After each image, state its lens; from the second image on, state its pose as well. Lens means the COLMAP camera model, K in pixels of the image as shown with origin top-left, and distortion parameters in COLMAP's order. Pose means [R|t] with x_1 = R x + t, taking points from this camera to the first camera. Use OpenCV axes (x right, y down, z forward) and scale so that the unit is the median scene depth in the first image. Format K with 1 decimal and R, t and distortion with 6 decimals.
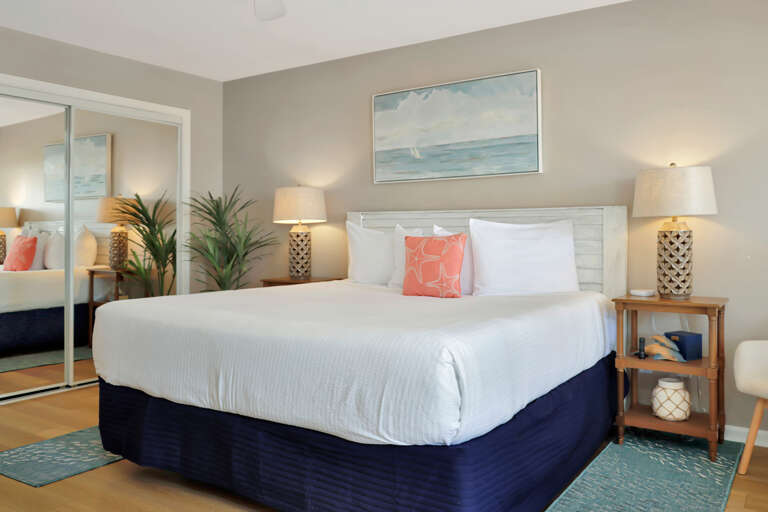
lens RADIAL K [[629.9, 0, 383.5], [0, 629.9, 232.9], [0, 0, 1]] dist [0.008344, -0.004713]
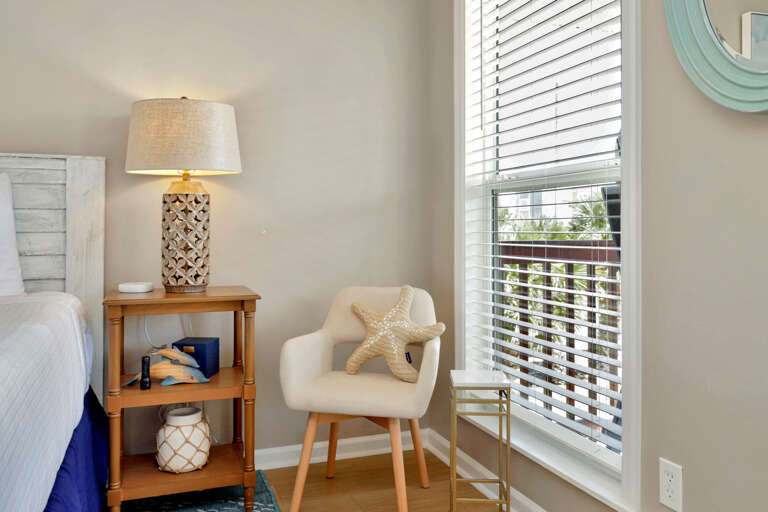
lens RADIAL K [[629.9, 0, 379.9], [0, 629.9, 226.3], [0, 0, 1]] dist [0.008344, -0.004713]
pose [[0.585871, 0.003001, 0.810399, 0.023935], [-0.001647, 0.999995, -0.002513, 0.033388], [-0.810403, 0.000138, 0.585873, 0.424577]]
